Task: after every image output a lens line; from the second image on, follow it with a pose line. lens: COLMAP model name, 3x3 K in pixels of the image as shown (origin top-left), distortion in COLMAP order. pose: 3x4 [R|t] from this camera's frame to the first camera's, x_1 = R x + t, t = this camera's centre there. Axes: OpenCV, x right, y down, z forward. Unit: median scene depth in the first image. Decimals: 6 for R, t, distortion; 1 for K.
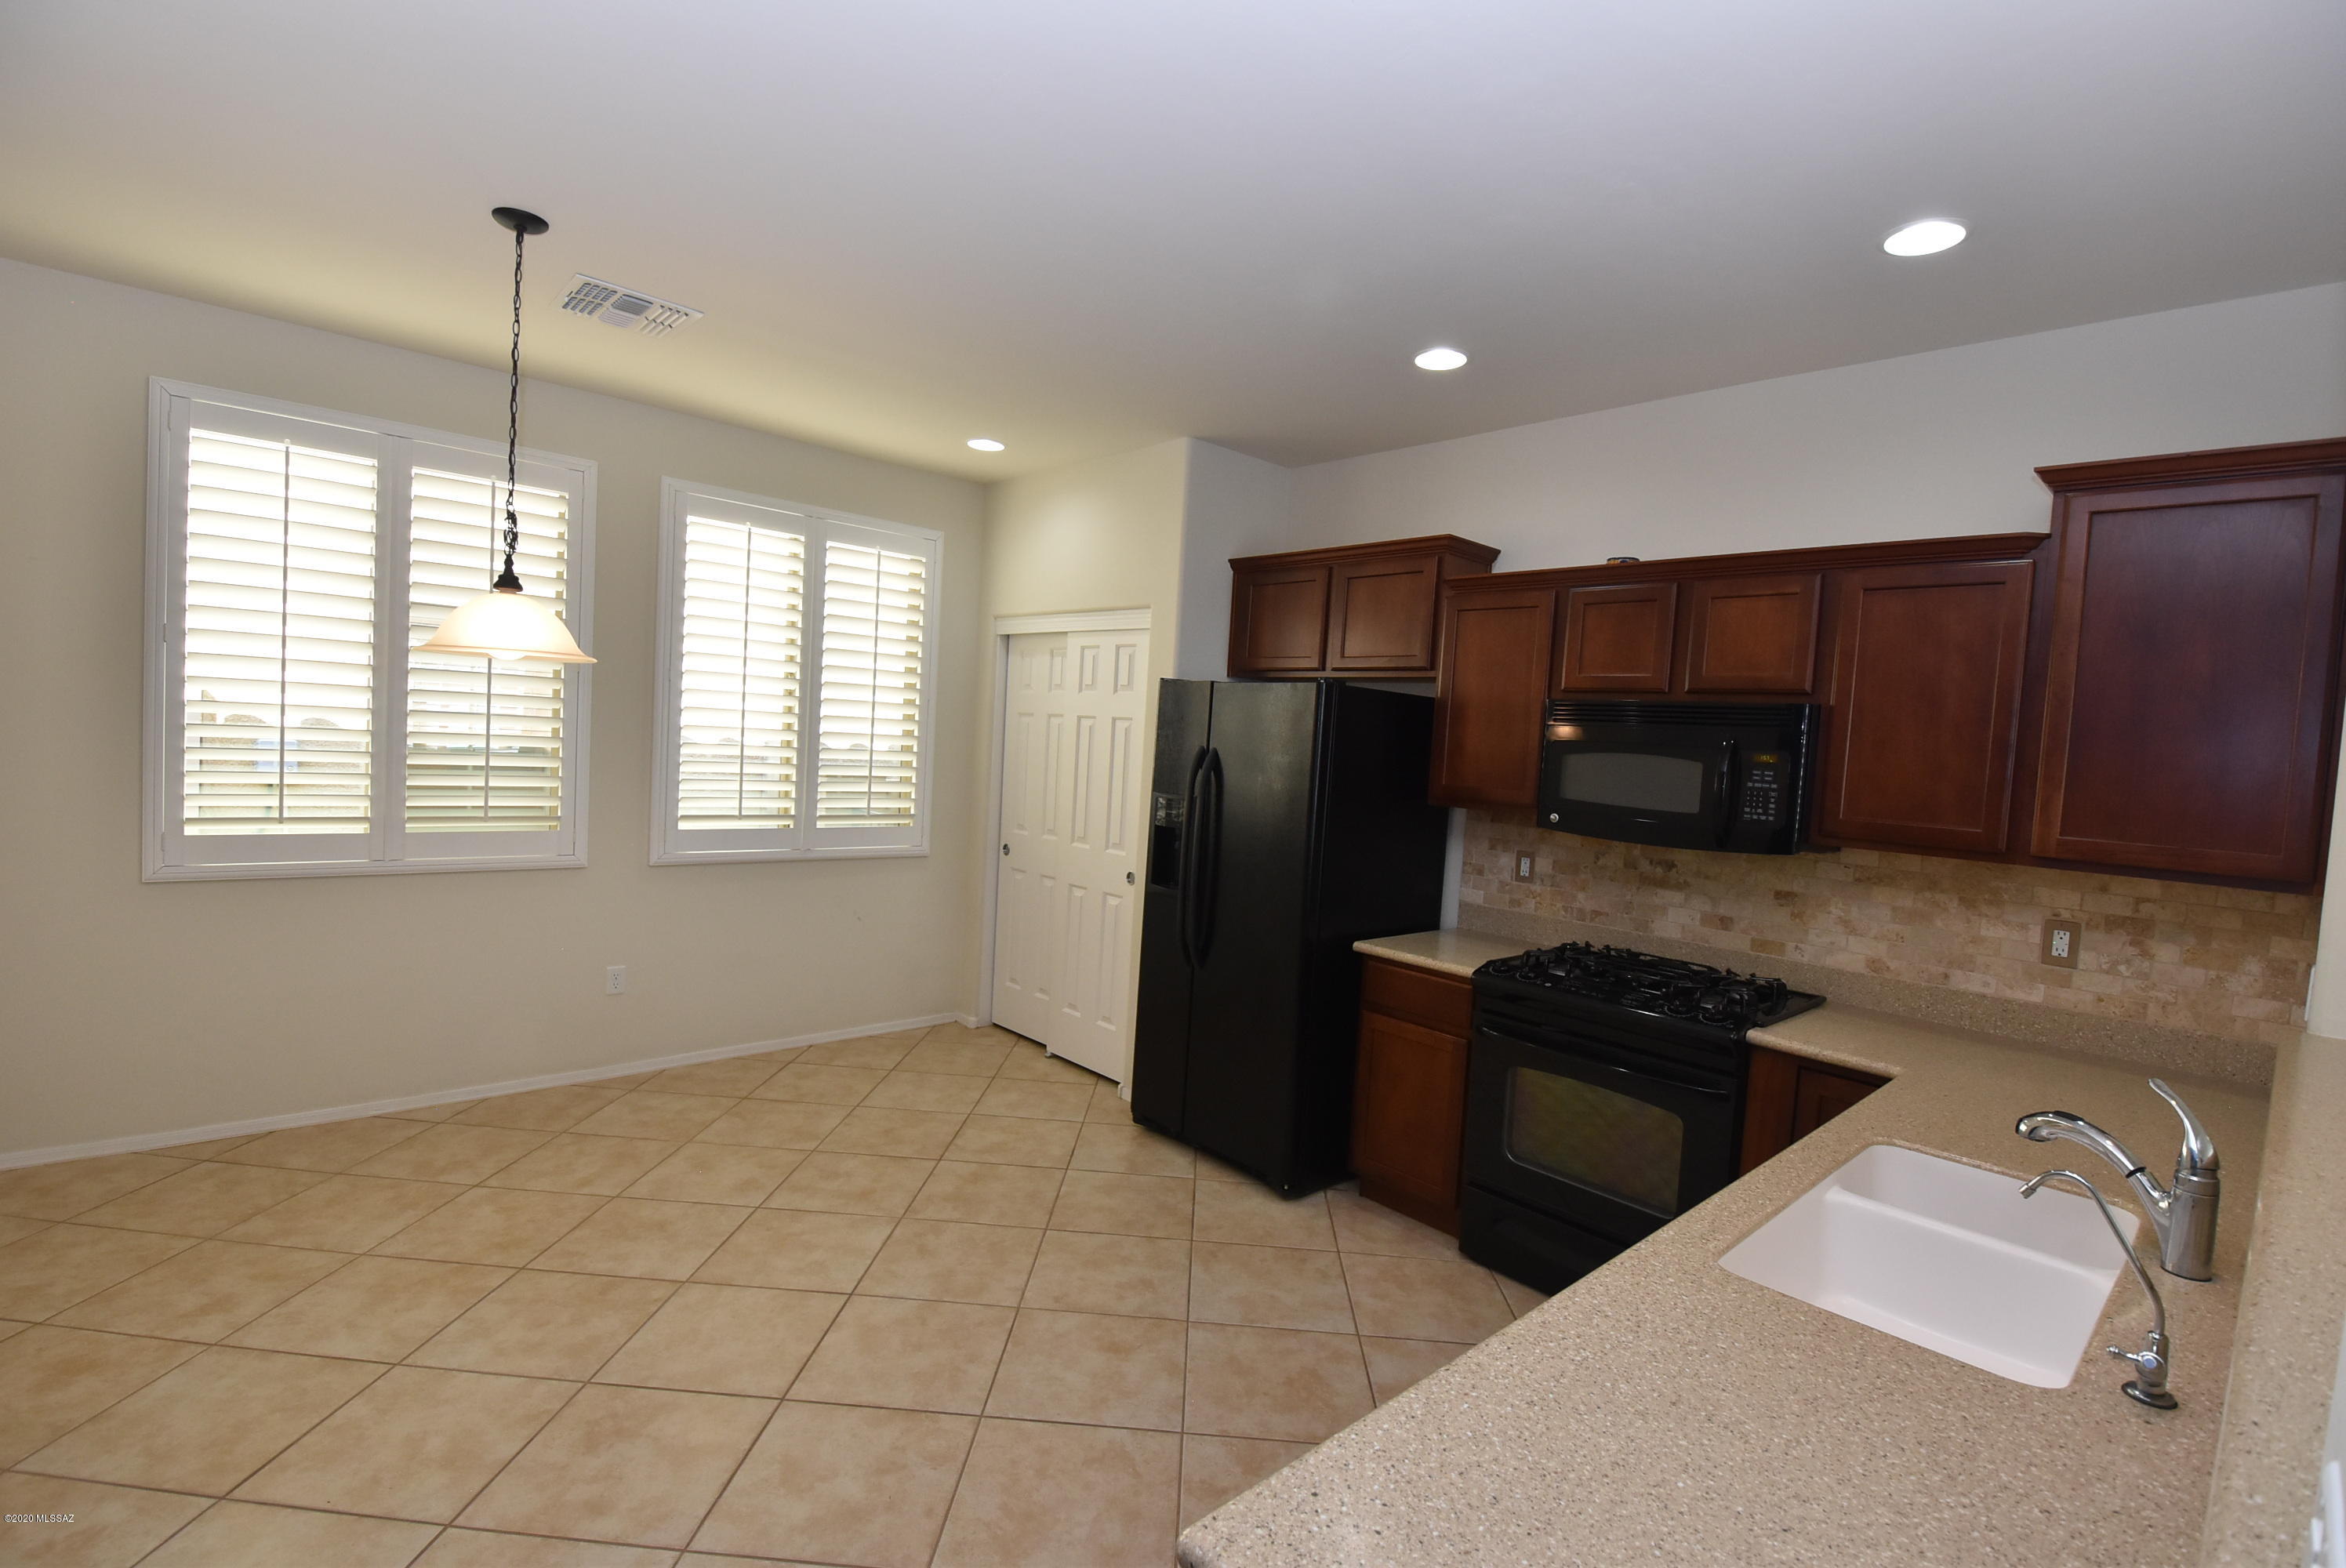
lens RADIAL K [[1053.6, 0, 1191.9], [0, 1053.6, 790.1], [0, 0, 1]] dist [0.013097, -0.020537]
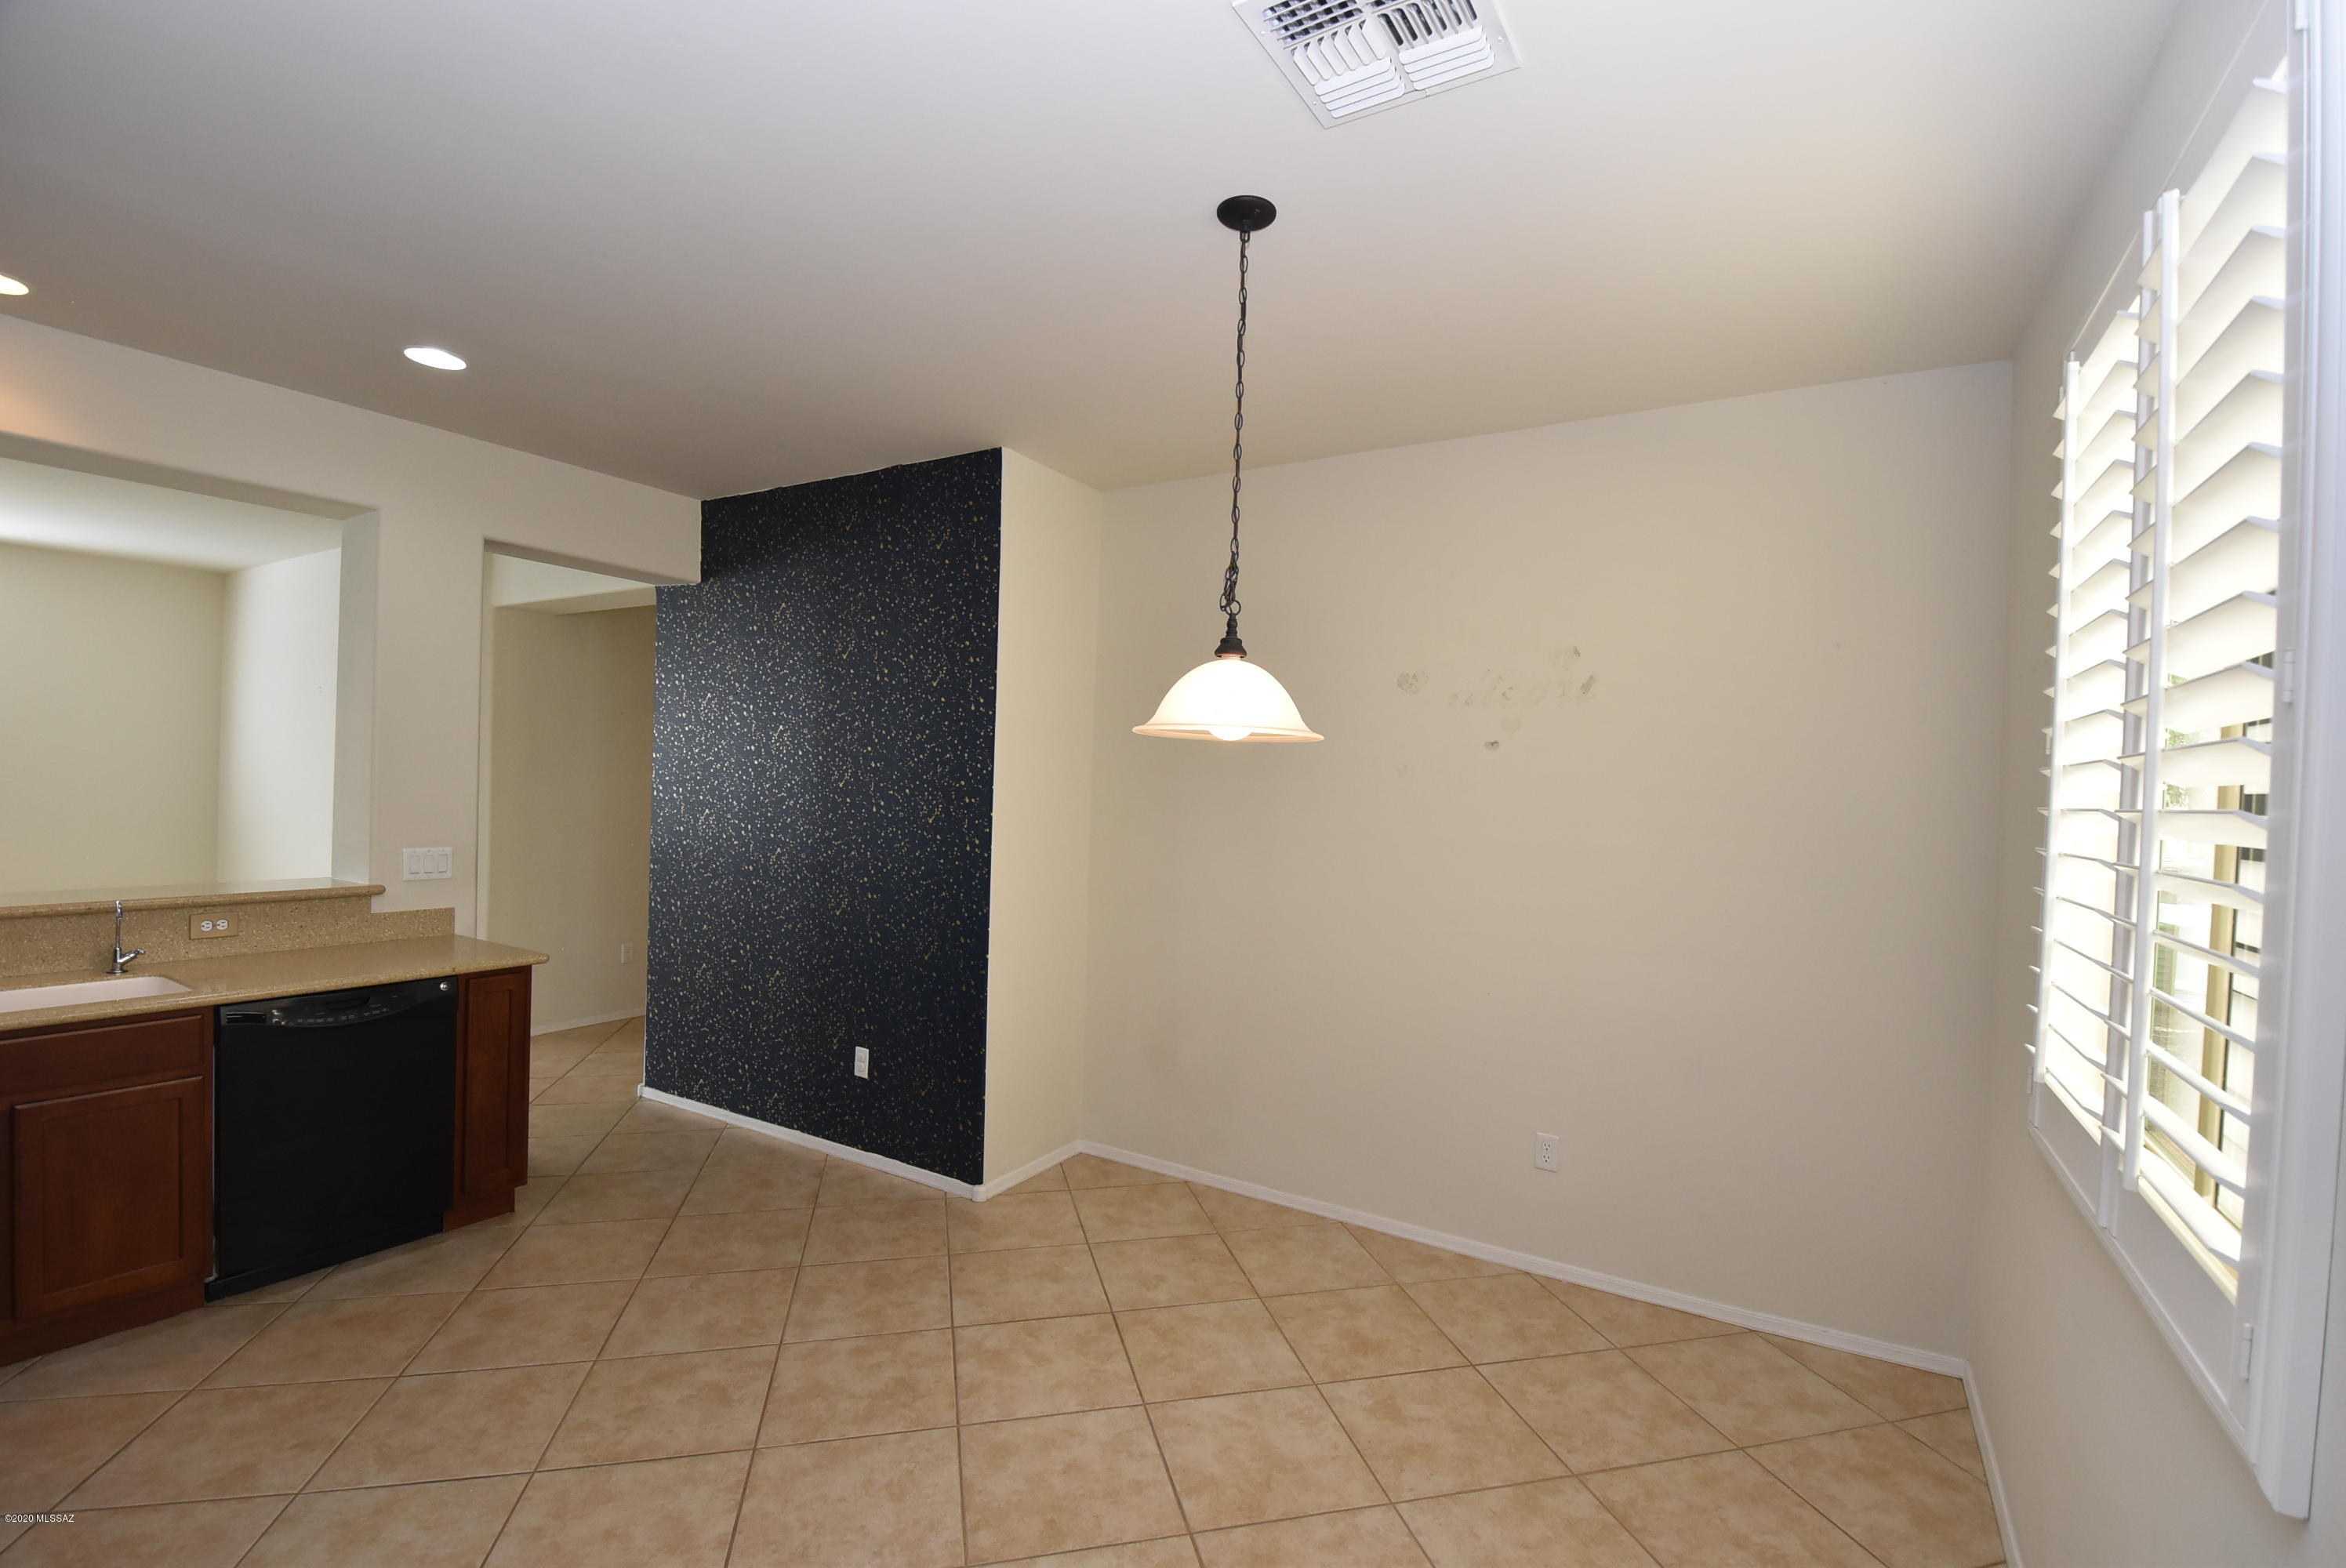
lens RADIAL K [[1053.6, 0, 1170.7], [0, 1053.6, 791.5], [0, 0, 1]] dist [0.013097, -0.020537]
pose [[-0.965334, -0.081298, -0.248034, -0.336659], [-0.096477, 0.994096, 0.049649, -0.094235], [0.242533, 0.071857, -0.967478, 1.446703]]
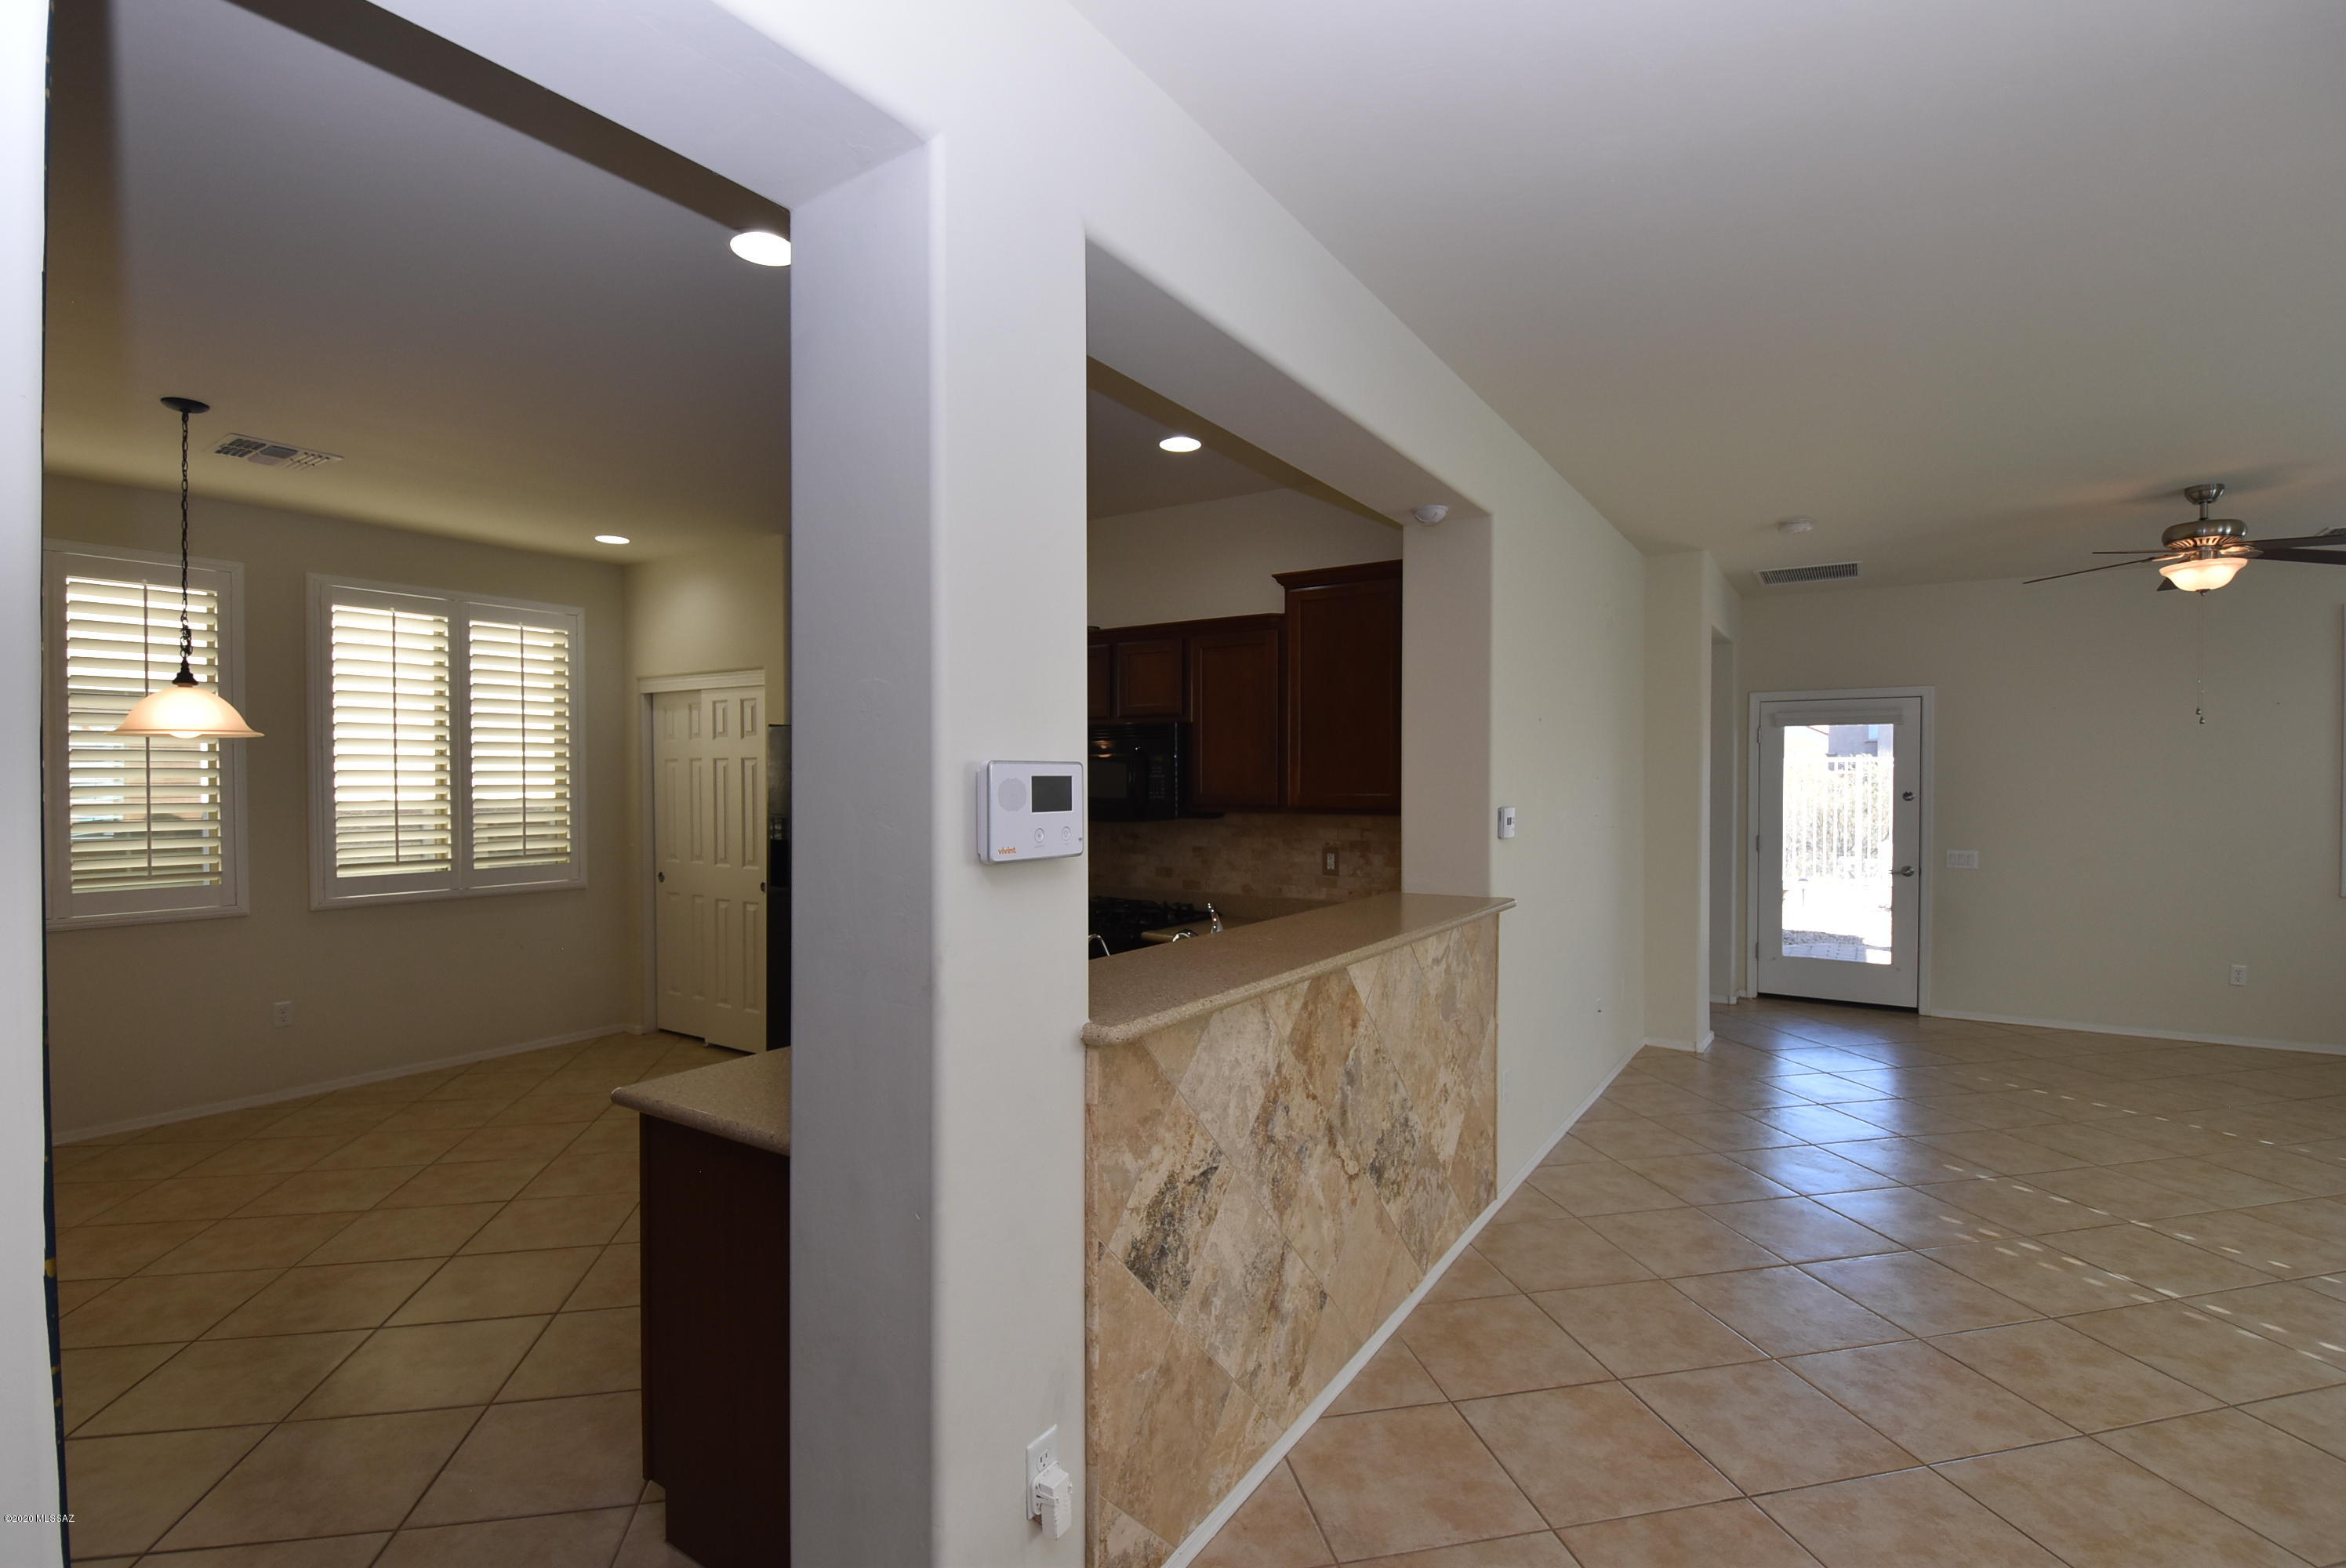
lens RADIAL K [[1053.6, 0, 1186.5], [0, 1053.6, 792.9], [0, 0, 1]] dist [0.013097, -0.020537]
pose [[0.970223, -0.064407, 0.233492, 0.190970], [0.071467, 0.997203, -0.021895, 0.048574], [-0.231429, 0.037930, 0.972112, -0.428271]]
